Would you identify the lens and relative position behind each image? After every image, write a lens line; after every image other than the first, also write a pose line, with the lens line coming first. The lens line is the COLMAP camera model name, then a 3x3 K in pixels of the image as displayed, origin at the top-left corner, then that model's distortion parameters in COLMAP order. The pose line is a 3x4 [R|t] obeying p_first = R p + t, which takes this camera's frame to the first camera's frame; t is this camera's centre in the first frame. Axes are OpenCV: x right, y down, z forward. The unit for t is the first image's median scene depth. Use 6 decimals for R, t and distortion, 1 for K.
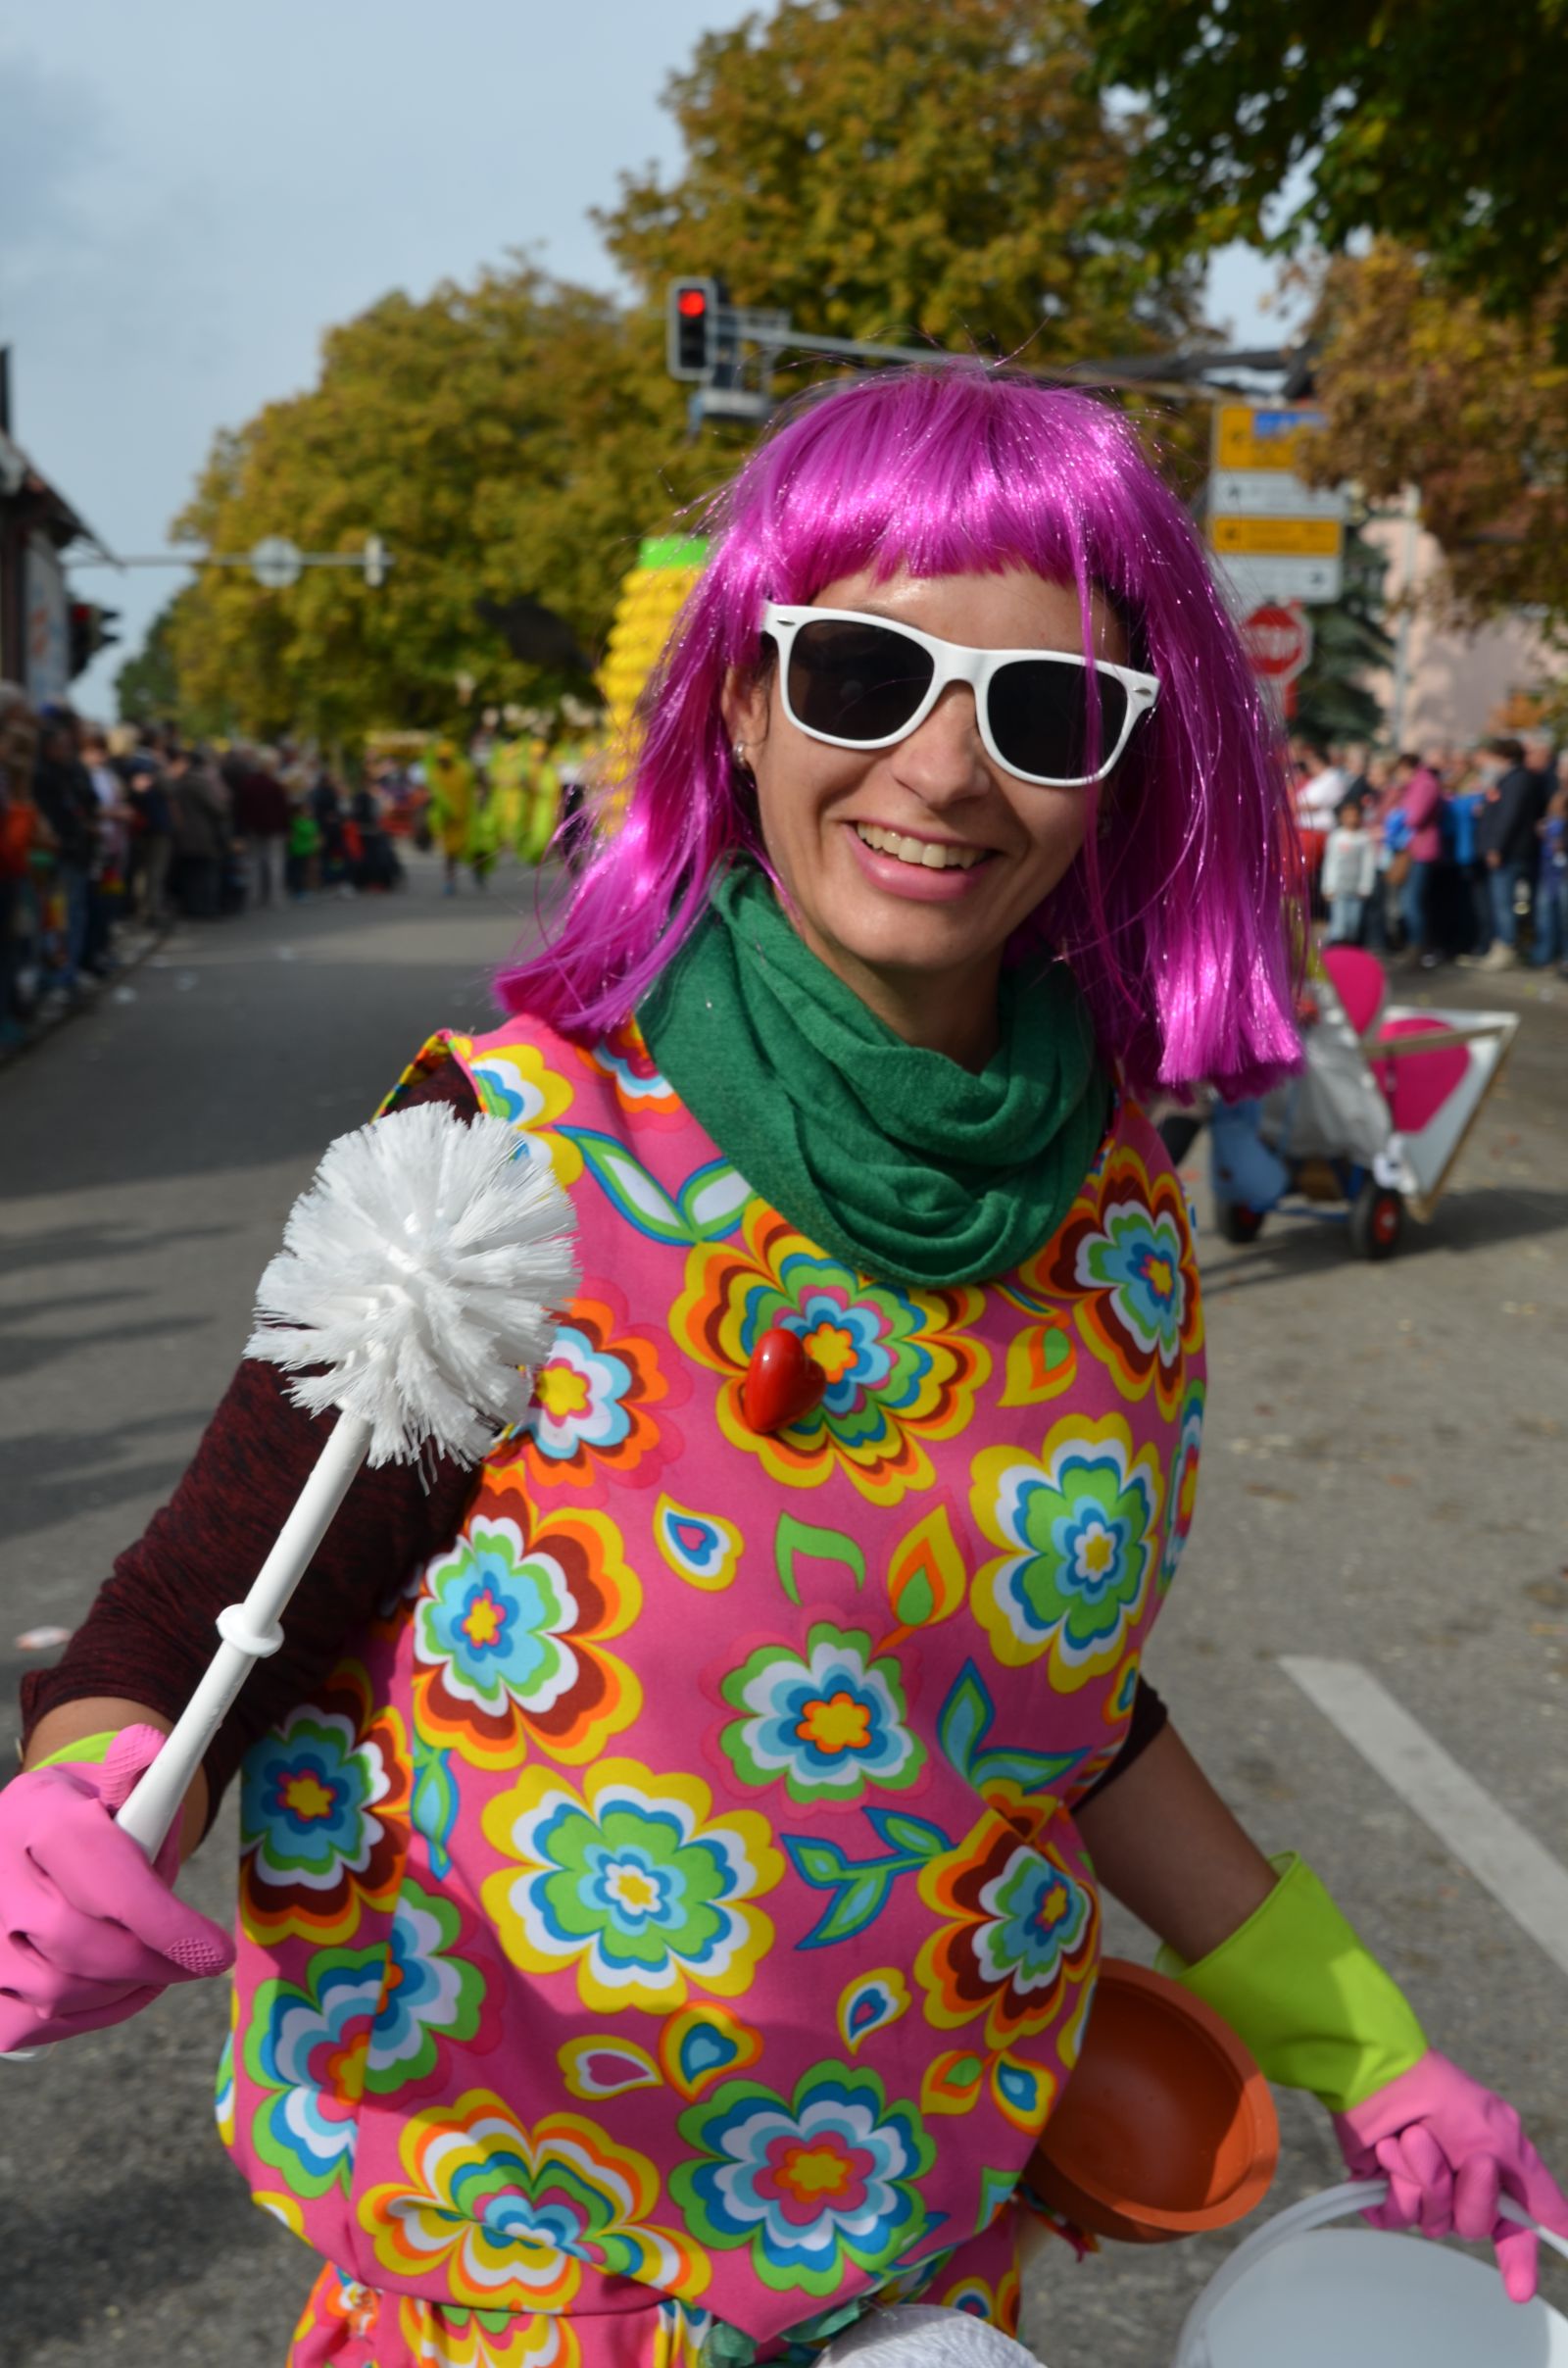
lens RADIAL K [[3087.0, 0, 781.1], [0, 3087.0, 1260.2], [0, 0, 1]] dist [-0.029930, 0.806705]
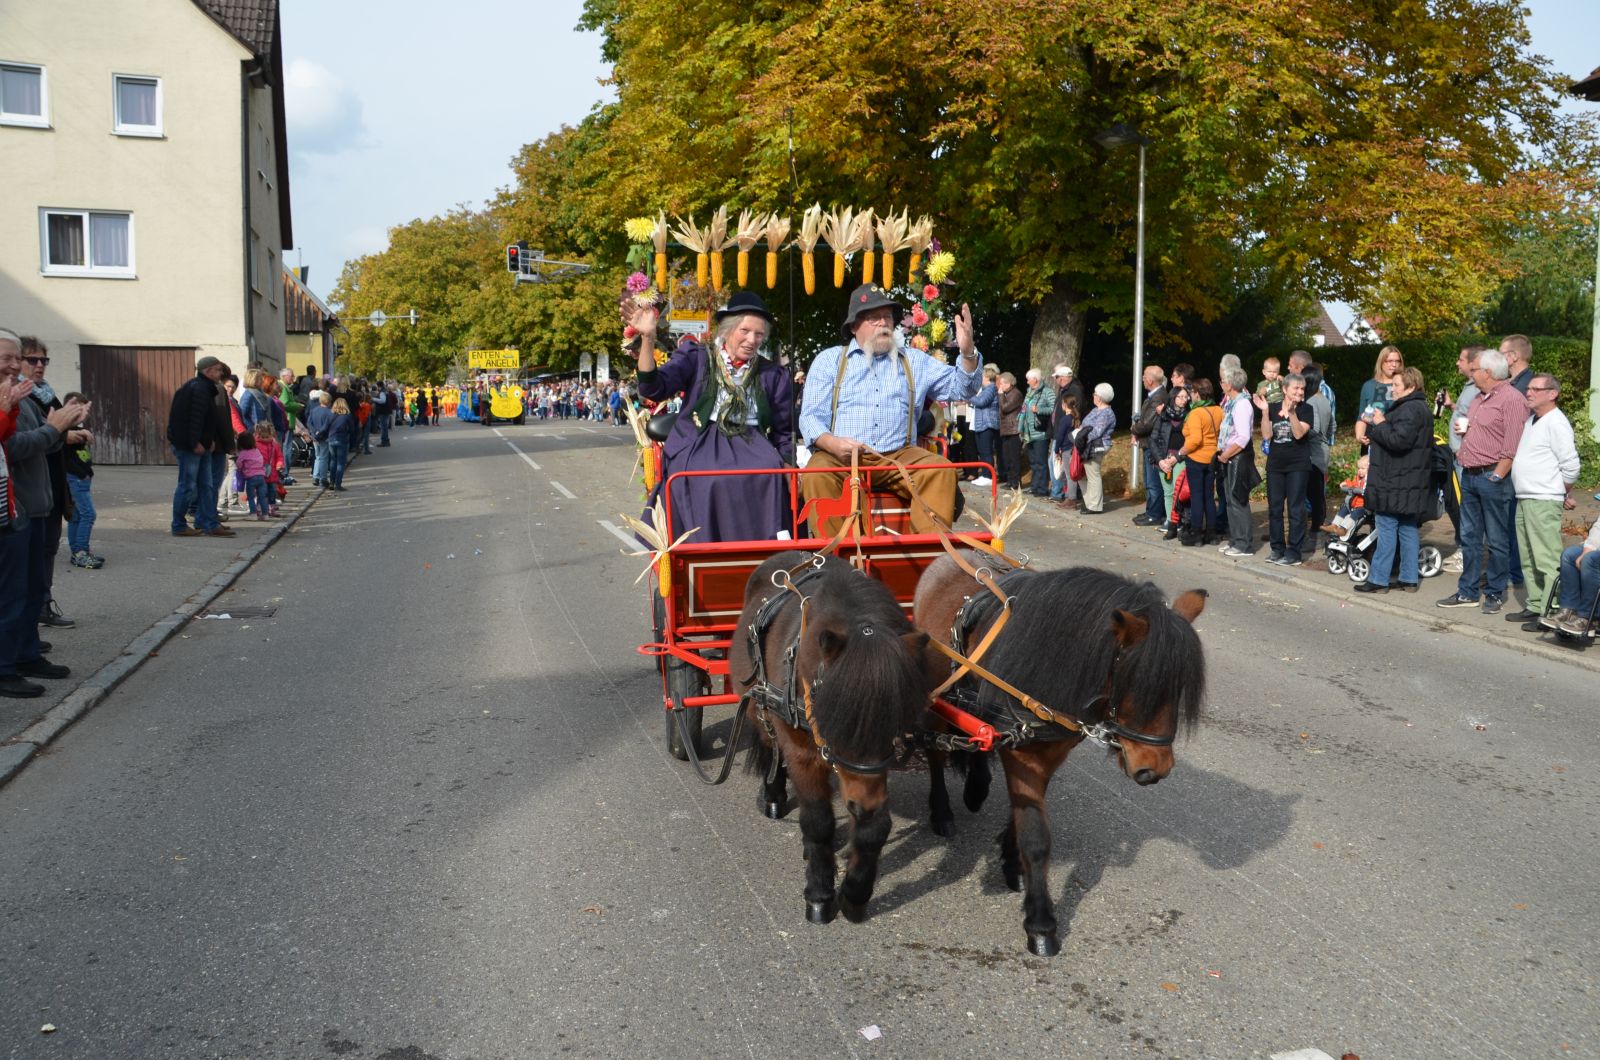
lens RADIAL K [[1464.0, 0, 849.7], [0, 1464.0, 528.5], [0, 0, 1]] dist [-0.152383, 0.242591]
pose [[0.984668, -0.037680, 0.170318, 0.033991], [0.046988, 0.997595, -0.050951, 0.059865], [-0.167989, 0.058173, 0.984071, -0.391179]]
